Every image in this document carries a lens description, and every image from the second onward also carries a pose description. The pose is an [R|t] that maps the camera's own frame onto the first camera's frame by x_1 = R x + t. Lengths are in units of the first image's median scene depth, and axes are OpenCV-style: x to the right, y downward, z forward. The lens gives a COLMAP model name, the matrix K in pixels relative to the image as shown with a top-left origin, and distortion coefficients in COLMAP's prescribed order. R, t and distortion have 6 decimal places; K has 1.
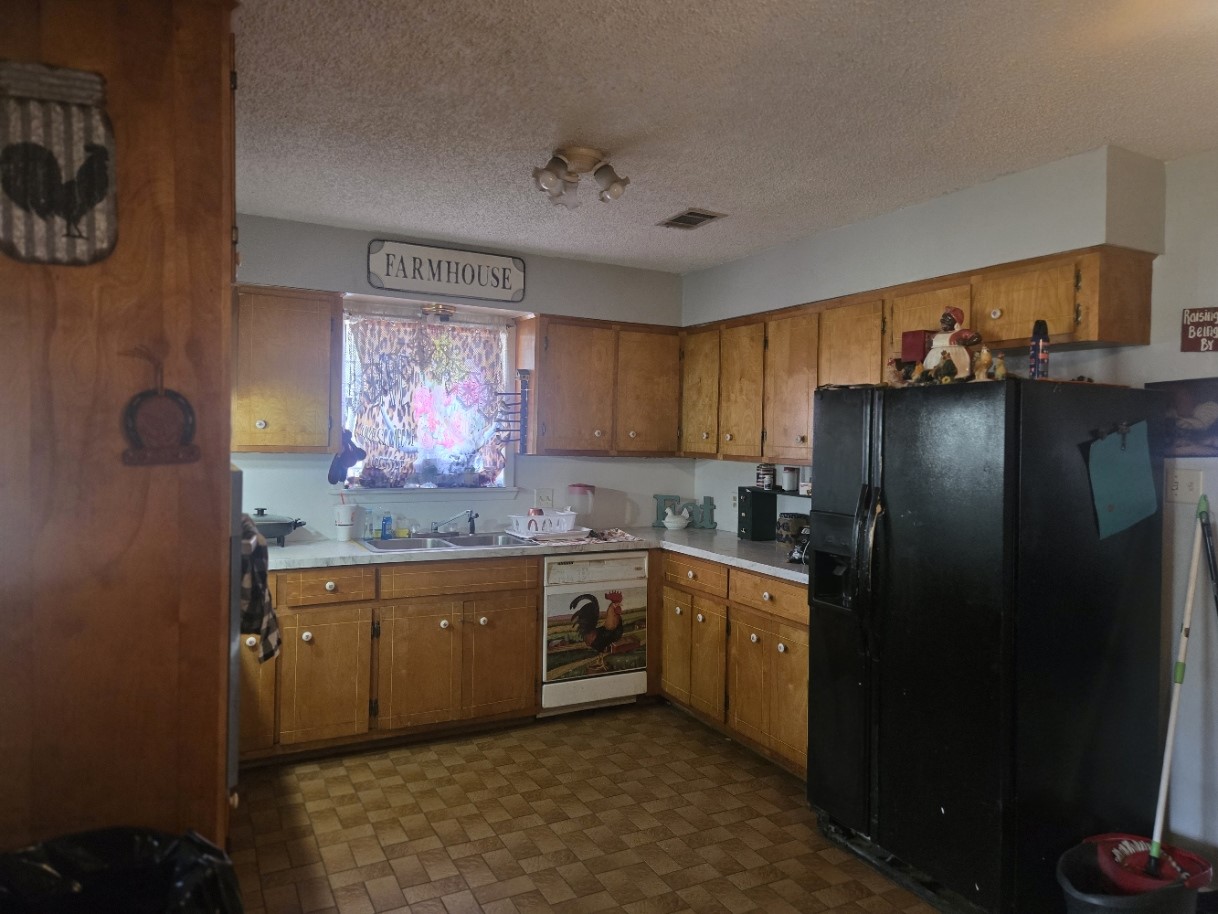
lens RADIAL K [[820.5, 0, 608.5], [0, 820.5, 453.3], [0, 0, 1]] dist [0.043012, -0.019289]
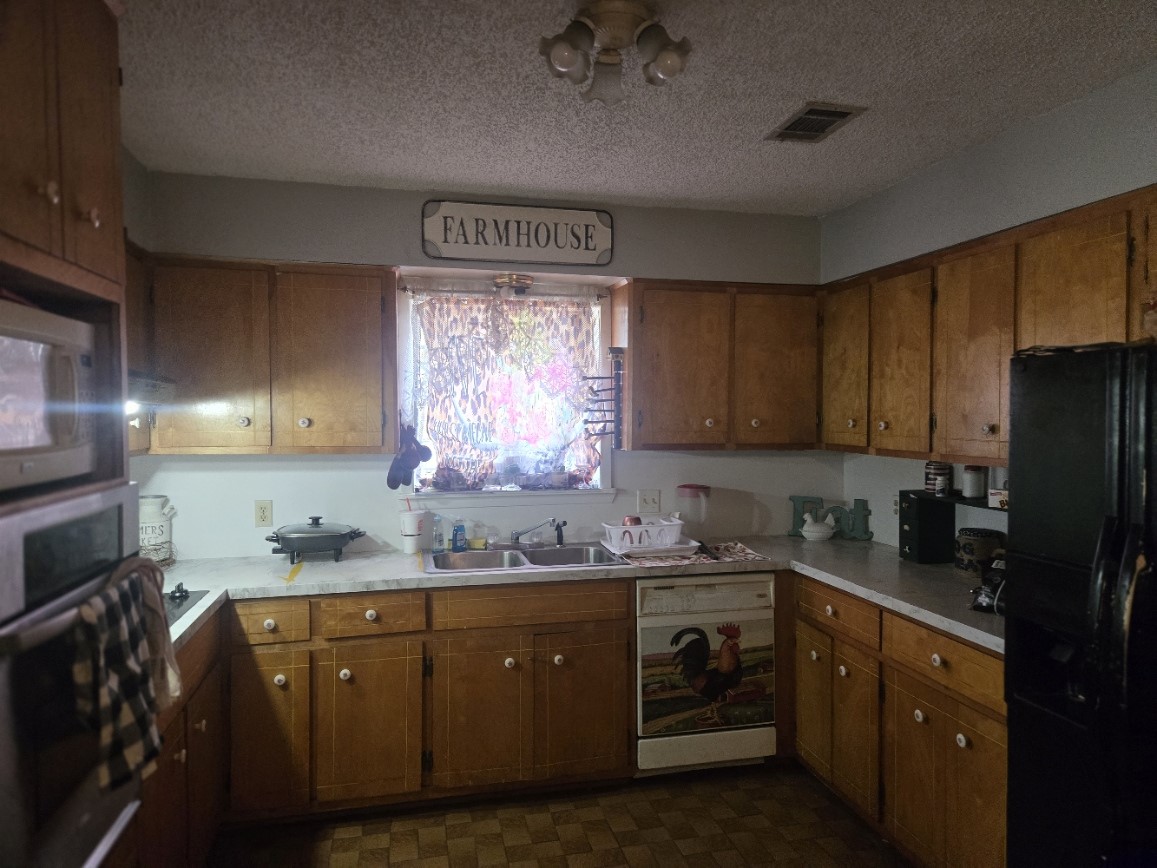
lens RADIAL K [[779.4, 0, 580.2], [0, 779.4, 437.0], [0, 0, 1]] dist [0.043012, -0.019289]
pose [[0.967824, -0.013919, -0.251242, 0.063901], [0.015484, 0.999871, 0.004252, -0.017963], [0.251151, -0.008005, 0.967915, 0.259129]]
